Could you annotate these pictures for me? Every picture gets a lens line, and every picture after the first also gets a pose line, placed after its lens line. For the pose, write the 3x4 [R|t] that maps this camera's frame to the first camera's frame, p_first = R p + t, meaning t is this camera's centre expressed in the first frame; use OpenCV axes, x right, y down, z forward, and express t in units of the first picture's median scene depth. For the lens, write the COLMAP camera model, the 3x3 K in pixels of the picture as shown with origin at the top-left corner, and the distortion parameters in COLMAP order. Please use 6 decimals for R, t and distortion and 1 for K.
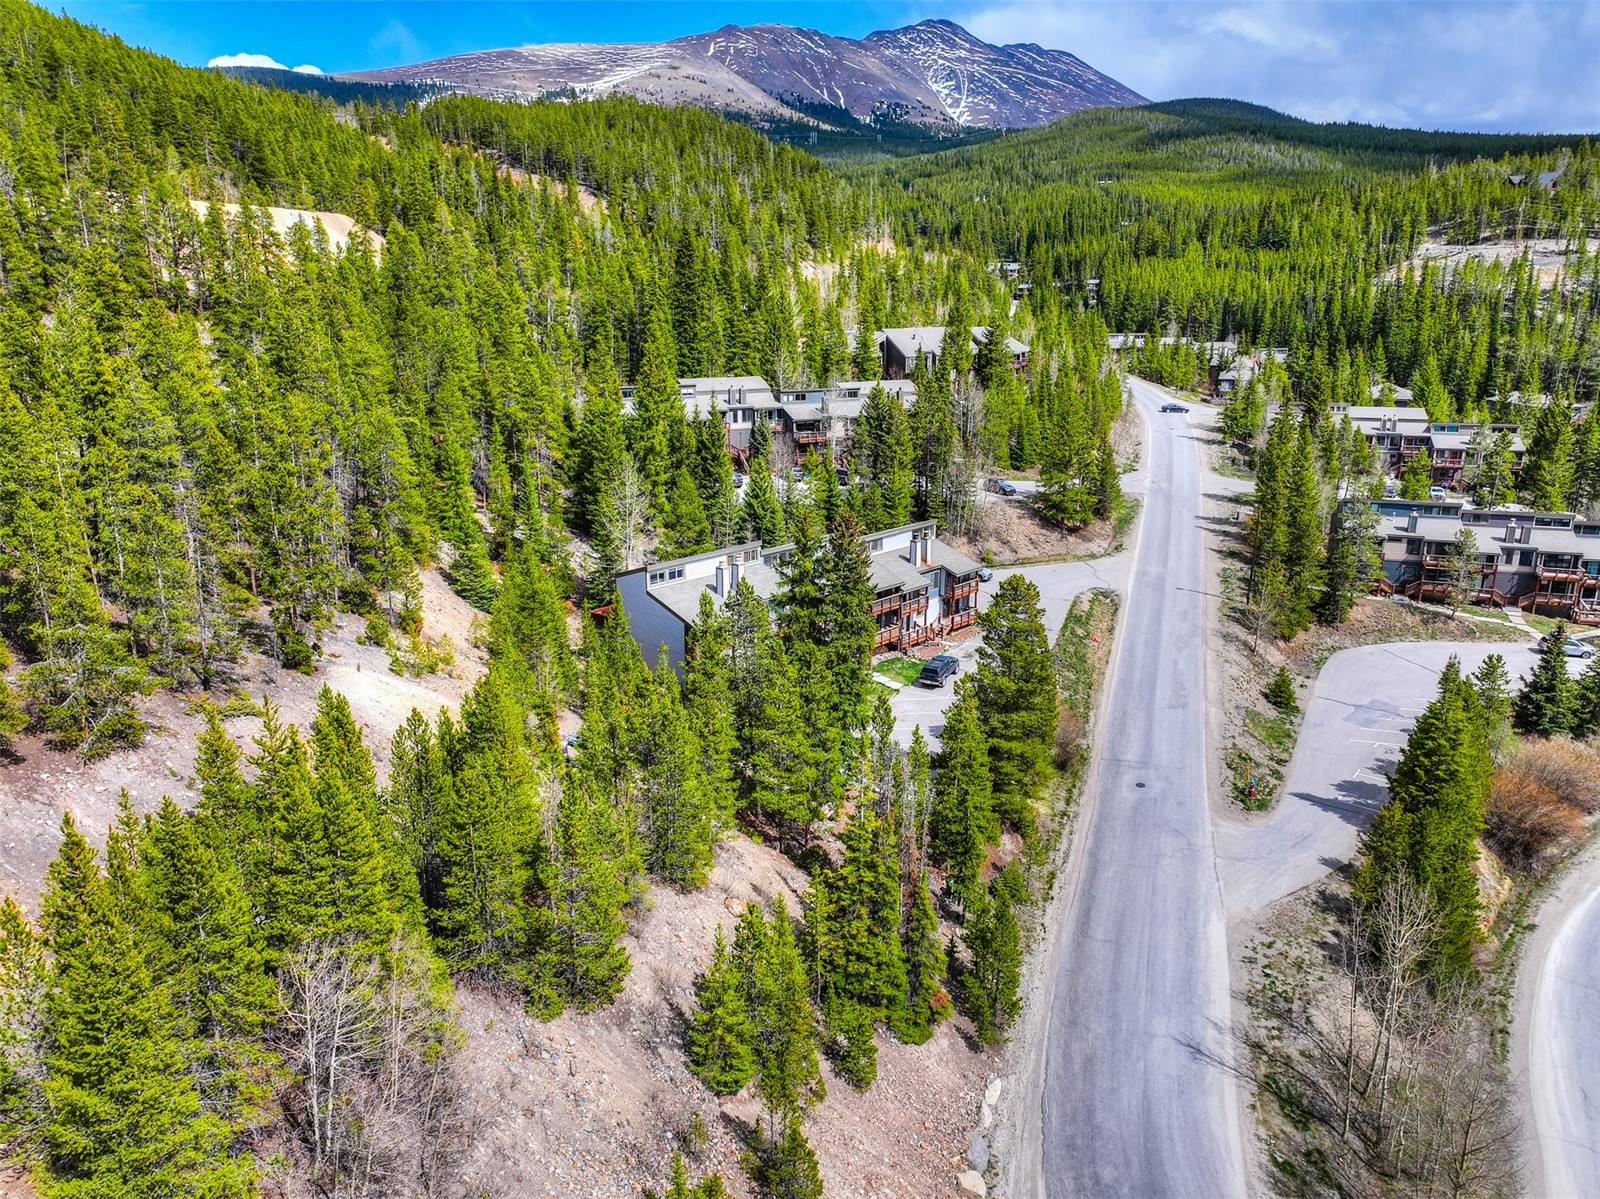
lens RADIAL K [[1121.4, 0, 800.0], [0, 1121.4, 599.5], [0, 0, 1]] dist [-0.001341, 0.000446]
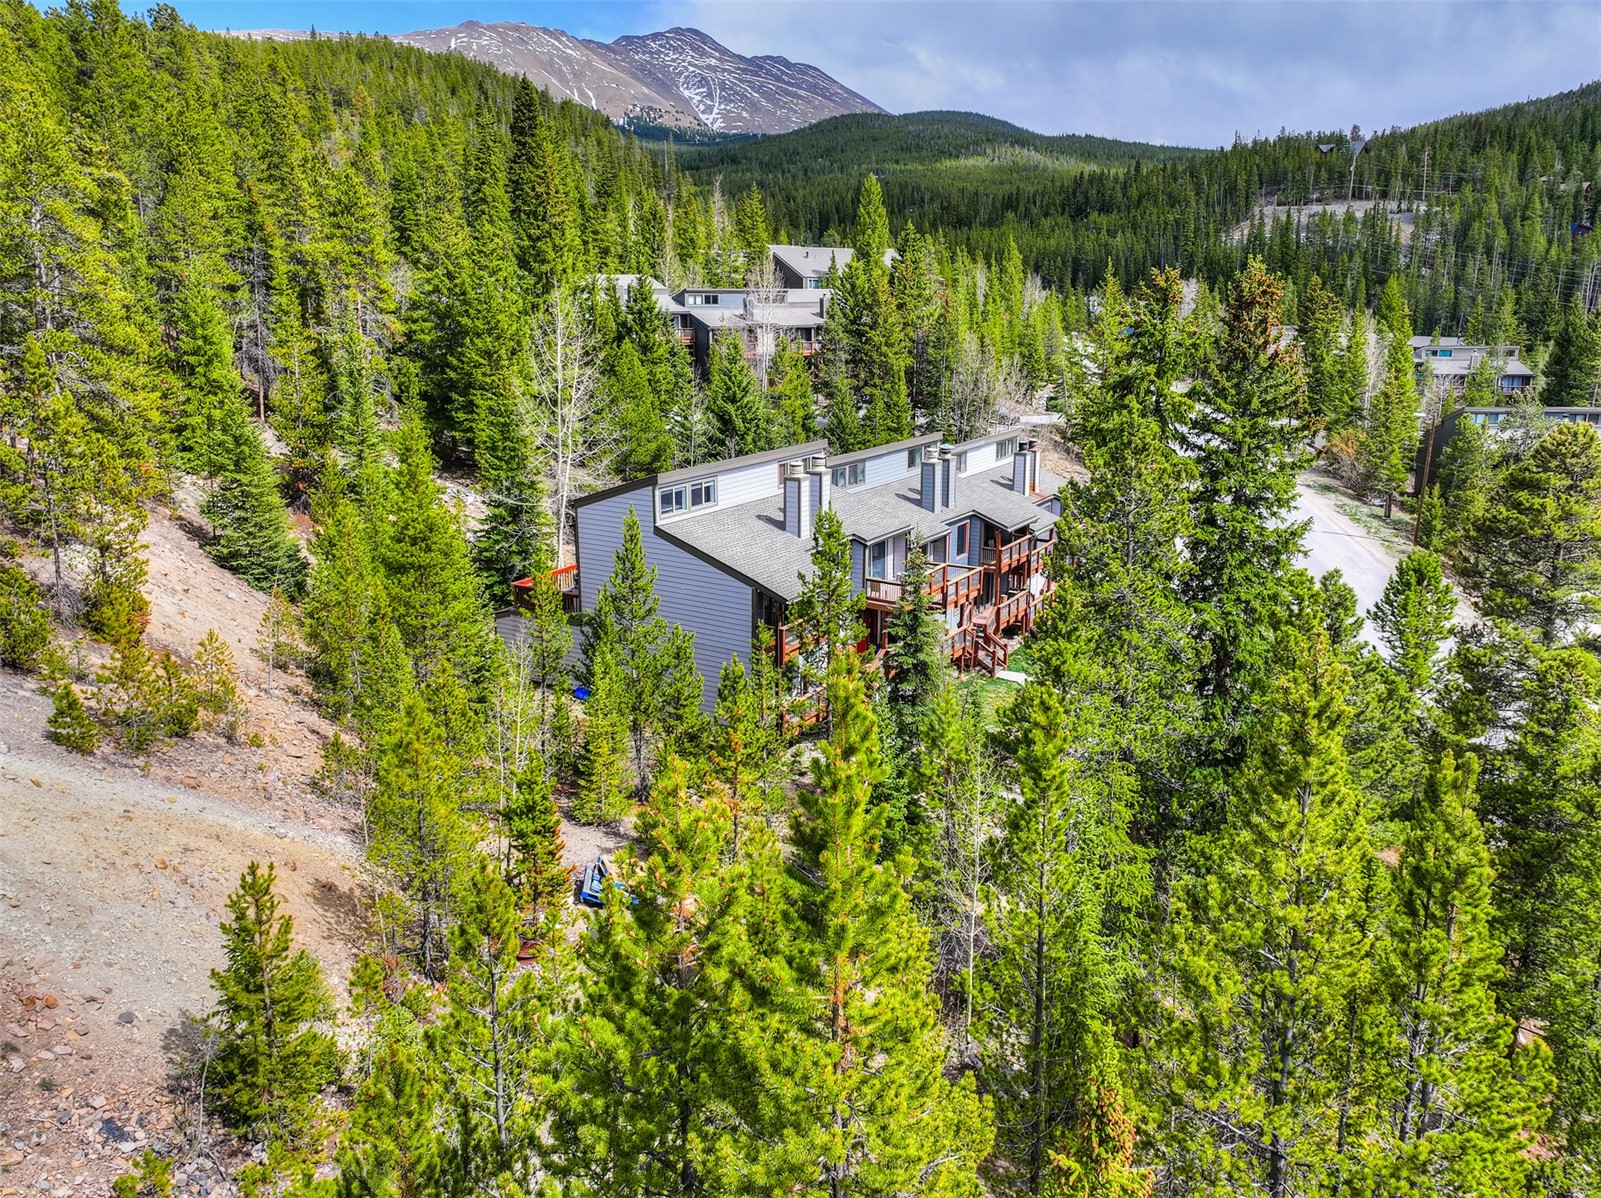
lens RADIAL K [[1135.6, 0, 799.3], [0, 1135.6, 554.5], [0, 0, 1]] dist [-0.007906, -0.001534]
pose [[0.977891, -0.041830, 0.204891, -0.114125], [0.051780, 0.997713, -0.043441, 0.018252], [-0.202605, 0.053090, 0.977820, 0.332442]]
